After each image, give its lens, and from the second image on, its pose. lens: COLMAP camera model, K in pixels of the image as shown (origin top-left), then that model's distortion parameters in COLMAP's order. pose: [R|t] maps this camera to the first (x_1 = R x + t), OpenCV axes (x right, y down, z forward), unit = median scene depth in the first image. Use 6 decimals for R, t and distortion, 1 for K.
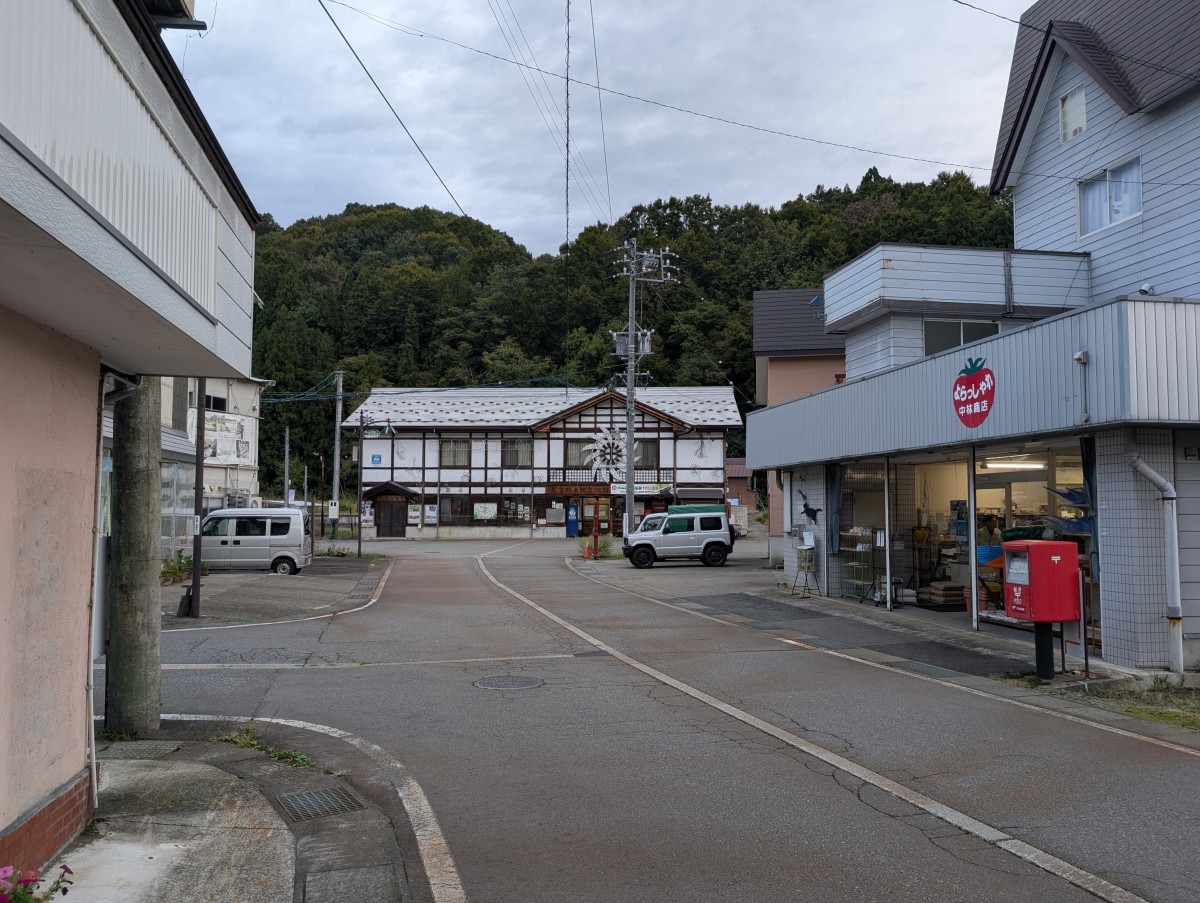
lens RADIAL K [[927.1, 0, 600.0], [0, 927.1, 451.5], [0, 0, 1]] dist [0.003530, -0.001432]
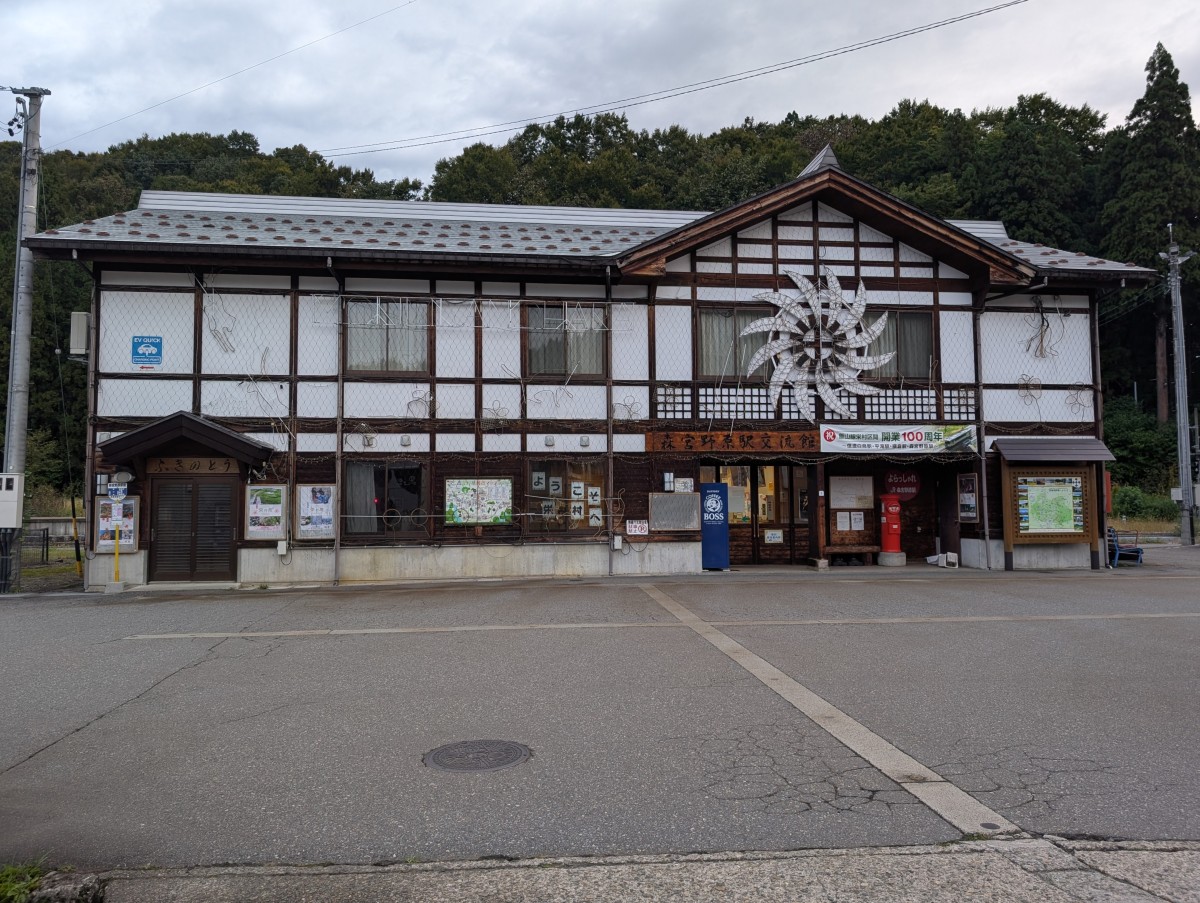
lens RADIAL K [[927.1, 0, 600.0], [0, 927.1, 451.5], [0, 0, 1]] dist [0.003530, -0.001432]
pose [[0.982944, 0.000764, 0.183904, -0.142716], [-0.000057, 0.999993, -0.003851, 0.046742], [-0.183906, 0.003774, 0.982937, 0.645636]]
